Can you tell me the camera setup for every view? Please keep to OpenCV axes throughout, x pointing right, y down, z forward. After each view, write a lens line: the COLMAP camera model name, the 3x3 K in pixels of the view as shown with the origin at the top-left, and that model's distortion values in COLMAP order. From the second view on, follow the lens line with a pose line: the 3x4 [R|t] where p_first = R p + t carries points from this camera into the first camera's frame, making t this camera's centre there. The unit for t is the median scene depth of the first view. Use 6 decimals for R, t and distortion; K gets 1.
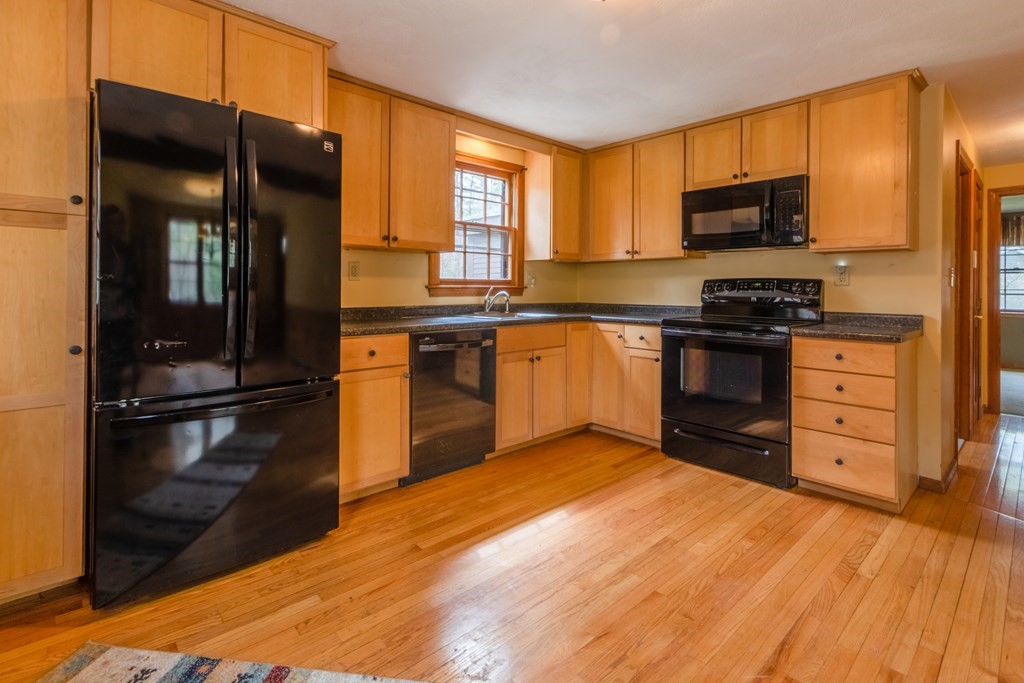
lens RADIAL K [[479.3, 0, 513.5], [0, 479.3, 290.1], [0, 0, 1]] dist [0.004655, -0.000430]
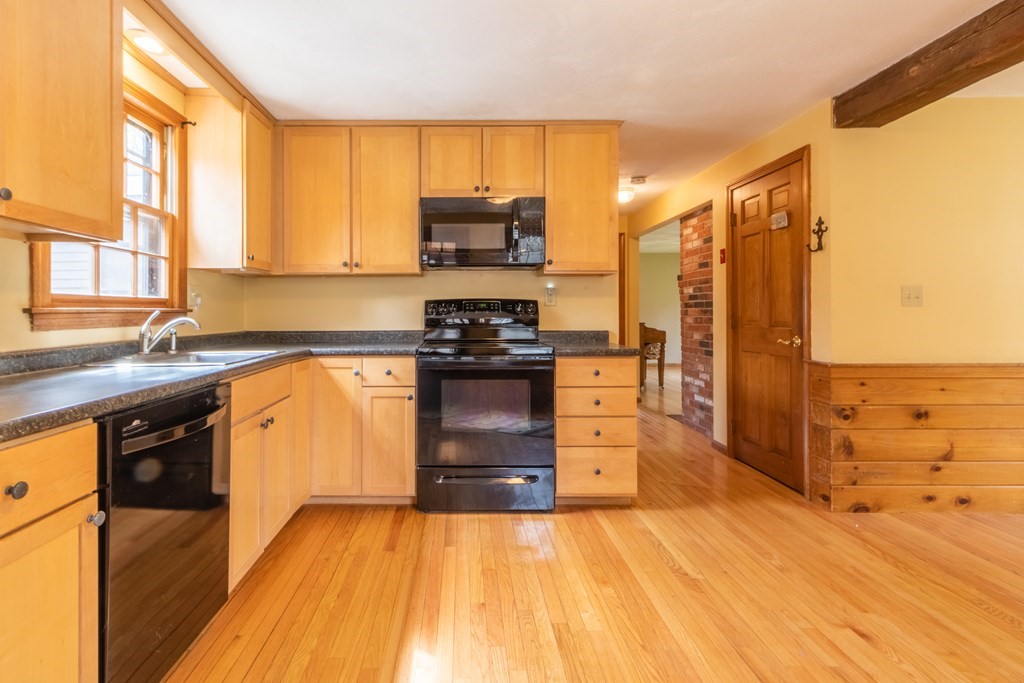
lens RADIAL K [[491.9, 0, 467.5], [0, 491.9, 310.8], [0, 0, 1]] dist [0.006699, -0.000265]
pose [[0.693495, -0.008612, 0.720410, -0.237423], [0.010177, 0.999946, 0.002157, -0.002996], [-0.720390, 0.005836, 0.693545, 0.353401]]
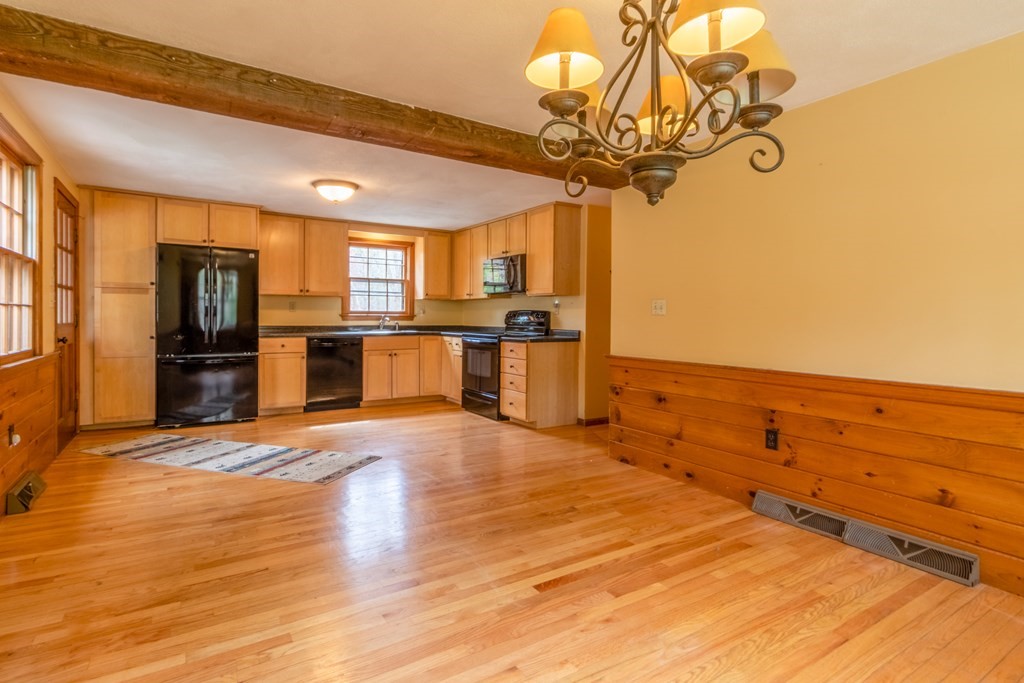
lens RADIAL K [[491.9, 0, 551.8], [0, 491.9, 327.4], [0, 0, 1]] dist [0.006699, -0.000265]
pose [[0.993241, 0.002752, -0.116034, 0.857133], [-0.000903, 0.999872, 0.015987, 0.009082], [0.116063, -0.015774, 0.993117, -0.784808]]
